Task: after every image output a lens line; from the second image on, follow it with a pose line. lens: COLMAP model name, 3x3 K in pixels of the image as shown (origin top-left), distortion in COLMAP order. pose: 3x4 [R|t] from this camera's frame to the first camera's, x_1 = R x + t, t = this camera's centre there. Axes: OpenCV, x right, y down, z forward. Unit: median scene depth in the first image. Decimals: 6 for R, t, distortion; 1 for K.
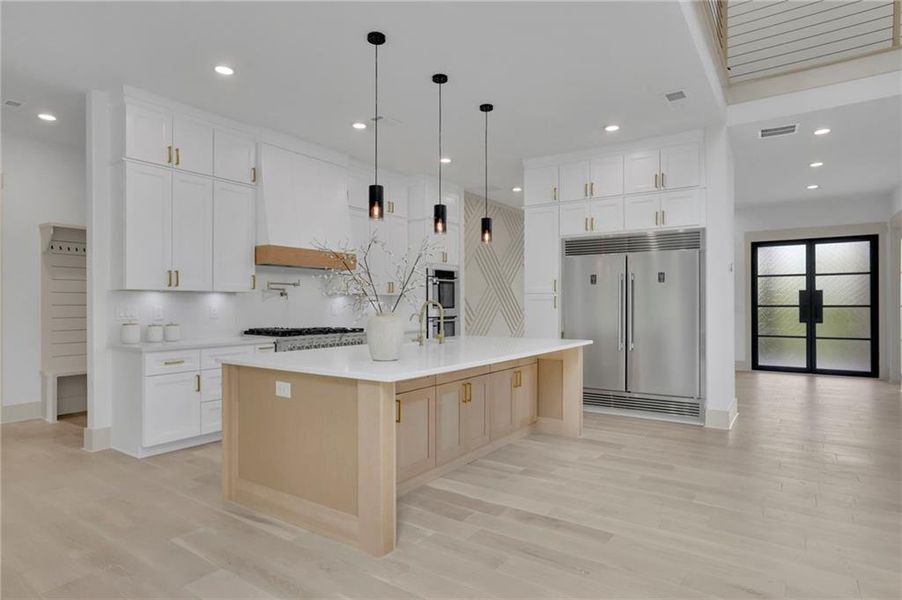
lens RADIAL K [[506.5, 0, 442.9], [0, 506.5, 302.5], [0, 0, 1]] dist [0.024491, 0.000166]
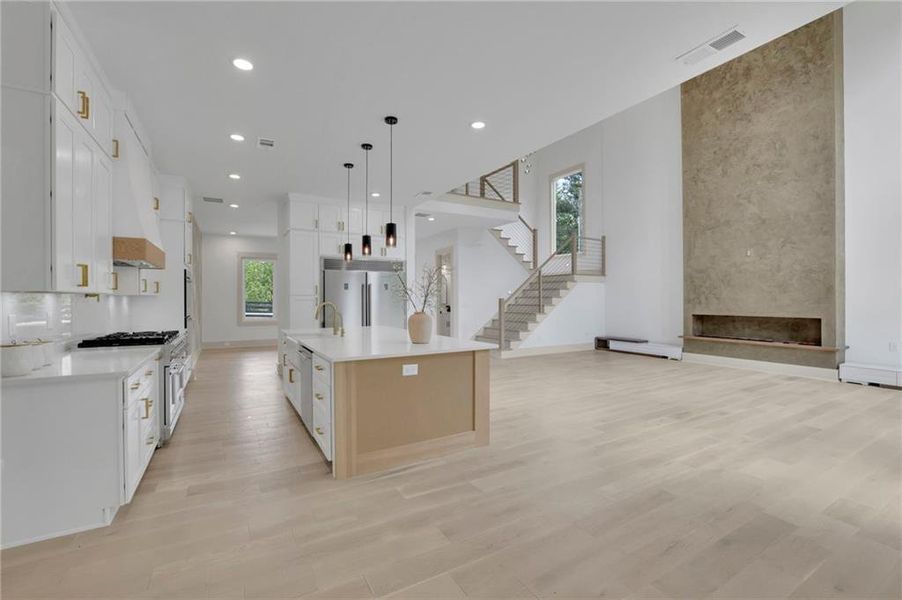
lens RADIAL K [[392.1, 0, 441.7], [0, 392.1, 299.4], [0, 0, 1]] dist [-0.002106, -0.000106]
pose [[0.426332, -0.005942, 0.904547, -0.762310], [0.001226, 0.999981, 0.005991, -0.016403], [-0.904566, -0.001445, 0.426331, 0.288165]]
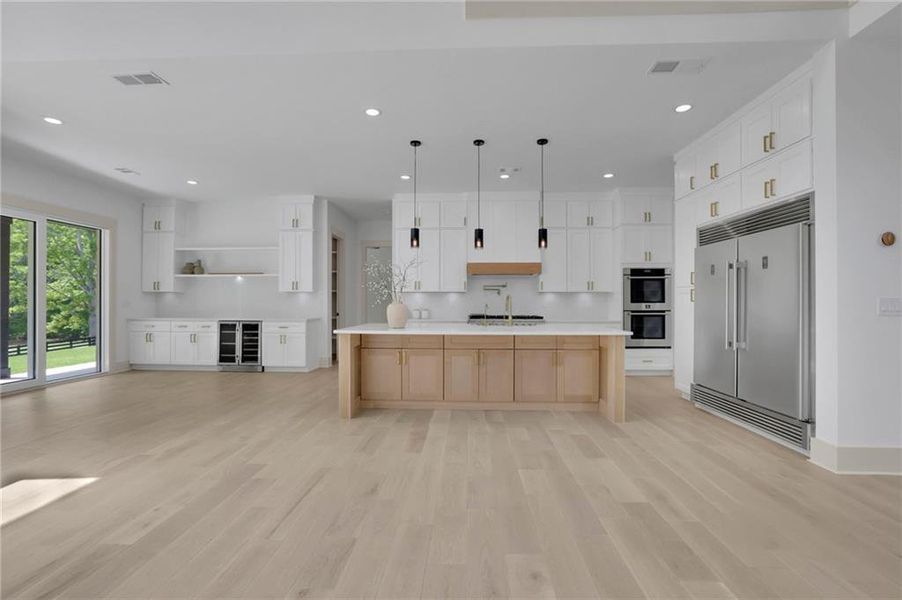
lens RADIAL K [[392.1, 0, 441.7], [0, 392.1, 299.4], [0, 0, 1]] dist [-0.002106, -0.000106]
pose [[0.537412, -0.005644, -0.843301, 0.743045], [-0.000352, 0.999976, -0.006917, 0.015130], [0.843320, 0.004015, 0.537397, 0.257168]]
